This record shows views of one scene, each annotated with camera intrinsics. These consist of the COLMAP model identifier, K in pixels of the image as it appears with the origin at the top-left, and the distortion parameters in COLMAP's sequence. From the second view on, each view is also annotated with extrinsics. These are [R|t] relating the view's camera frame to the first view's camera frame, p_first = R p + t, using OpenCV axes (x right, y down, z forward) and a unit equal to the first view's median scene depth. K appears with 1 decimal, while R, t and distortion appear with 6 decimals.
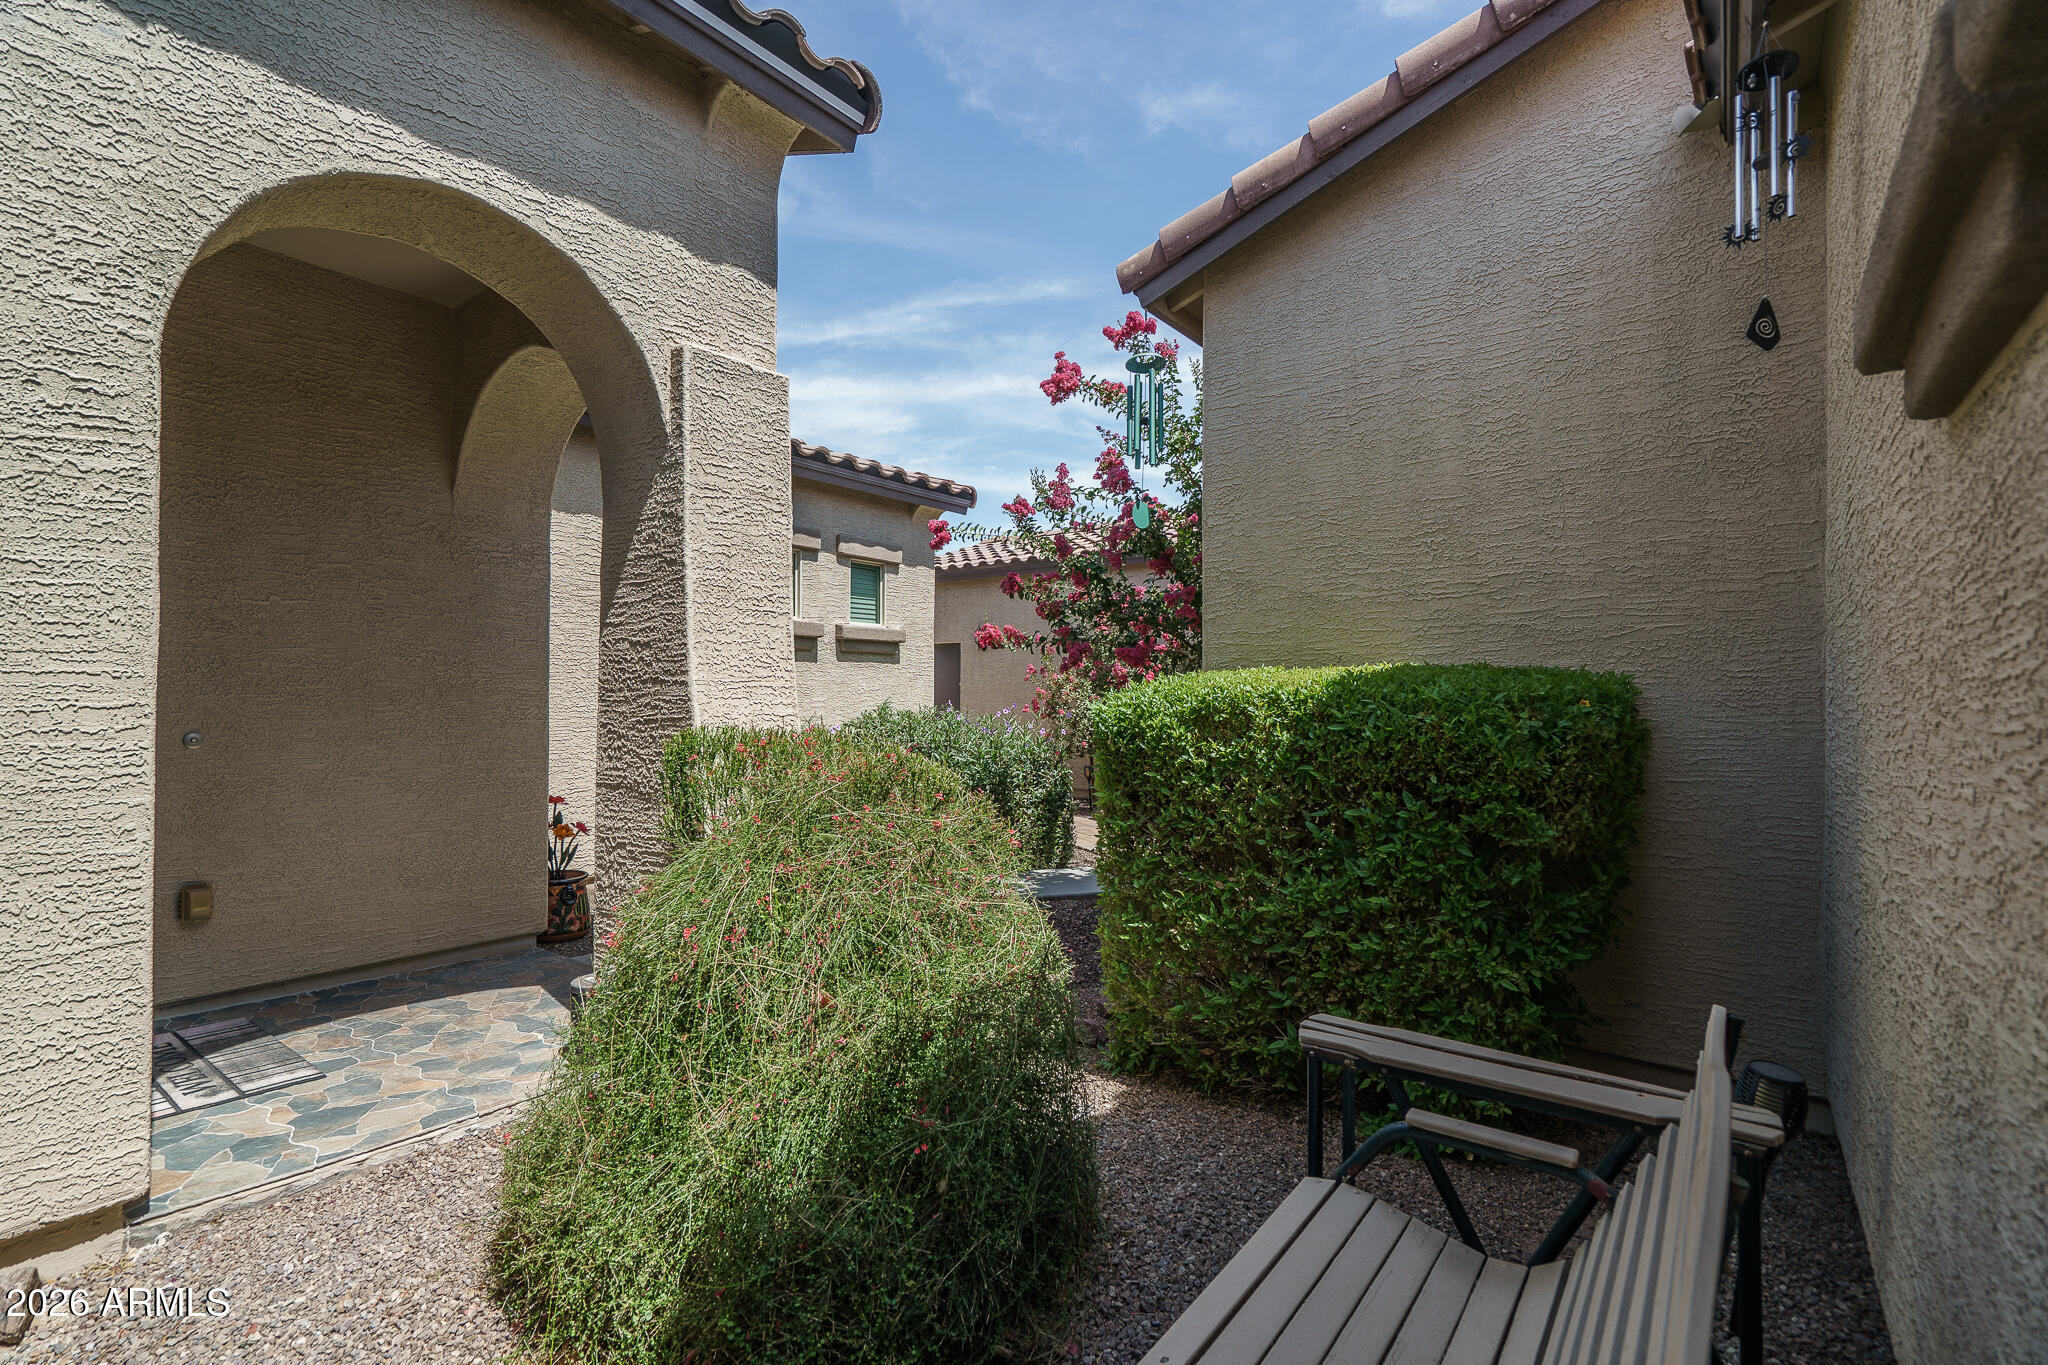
lens RADIAL K [[930.8, 0, 1024.0], [0, 930.8, 682.5], [0, 0, 1]] dist [-0.004908, -0.000288]
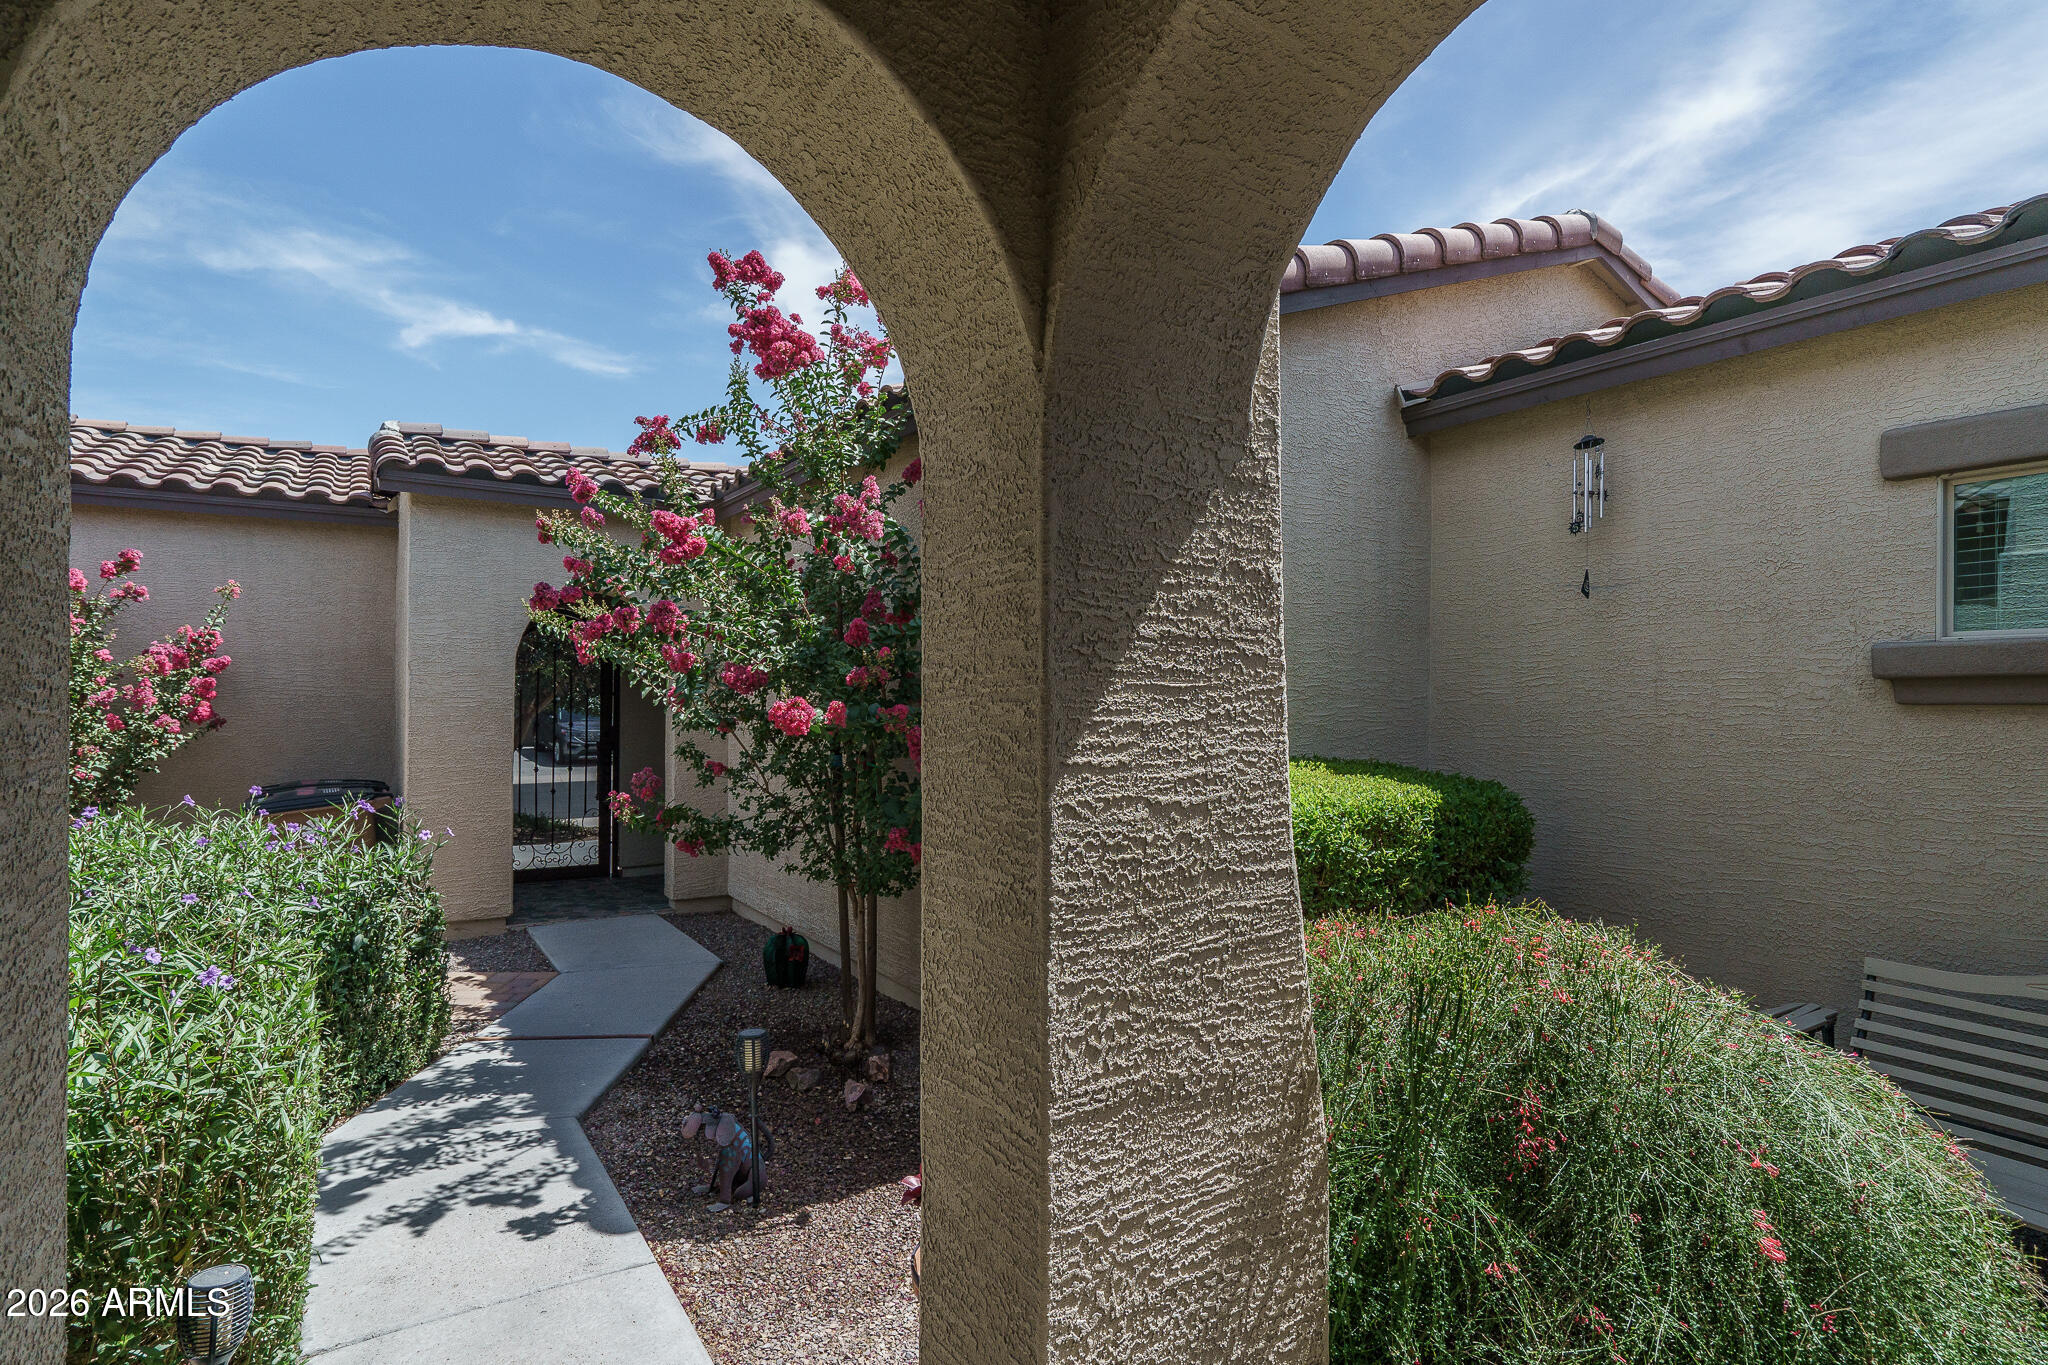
lens RADIAL K [[1047.0, 0, 1024.0], [0, 1047.0, 682.5], [0, 0, 1]] dist [0.001831, -0.000412]
pose [[0.330029, 0.009297, 0.943925, -0.993624], [-0.023554, 0.999721, -0.001611, -0.108420], [-0.943677, -0.021702, 0.330156, 0.898305]]
